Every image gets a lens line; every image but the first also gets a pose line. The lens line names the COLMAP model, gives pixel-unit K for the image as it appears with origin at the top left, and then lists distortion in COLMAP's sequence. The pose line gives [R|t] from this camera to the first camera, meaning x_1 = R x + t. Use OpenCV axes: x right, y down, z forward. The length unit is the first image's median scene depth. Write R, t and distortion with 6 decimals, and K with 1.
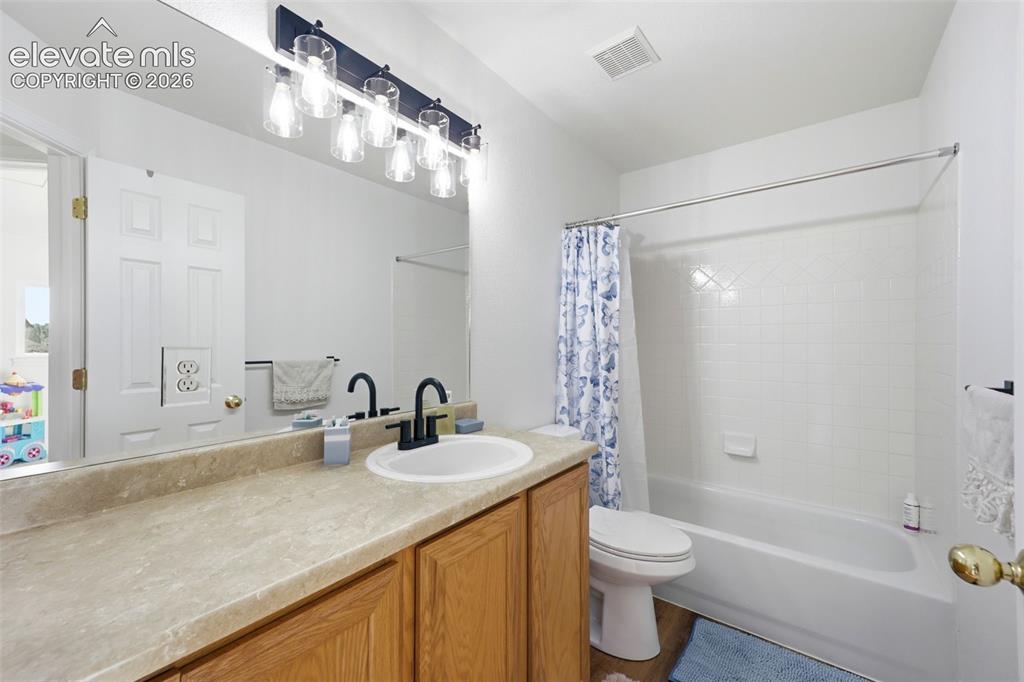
lens RADIAL K [[412.3, 0, 513.0], [0, 412.3, 343.7], [0, 0, 1]] dist [0.015547, -0.004329]
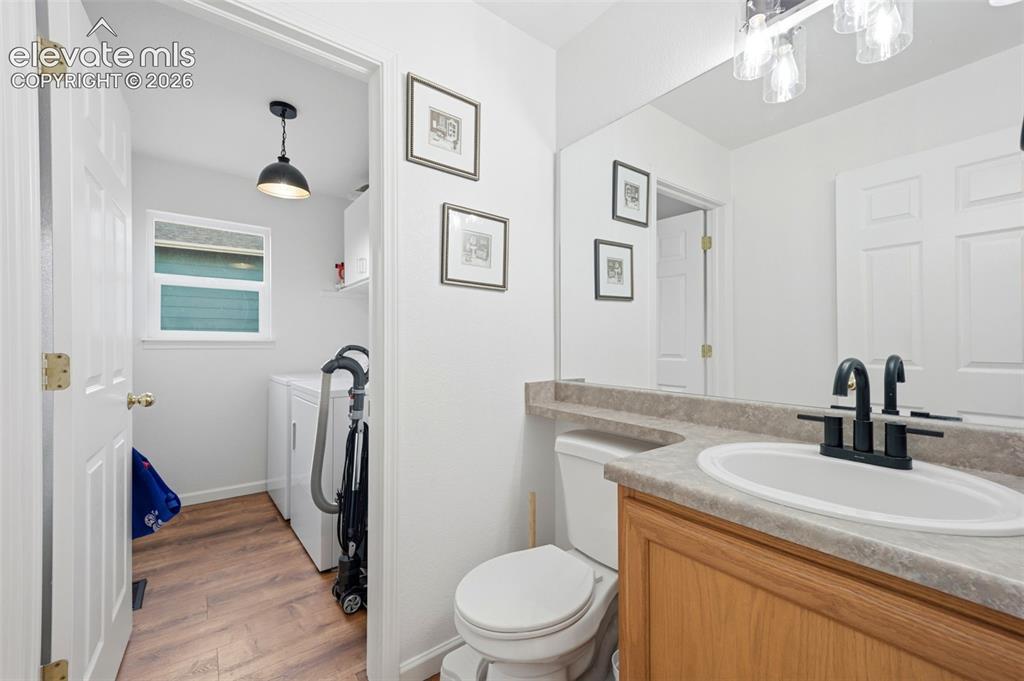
lens RADIAL K [[412.3, 0, 505.3], [0, 412.3, 343.7], [0, 0, 1]] dist [0.015547, -0.004329]
pose [[-0.254115, 0.005639, -0.967157, 0.585071], [0.006523, 0.999970, 0.004116, 0.049915], [0.967152, -0.005263, -0.254145, 0.617100]]
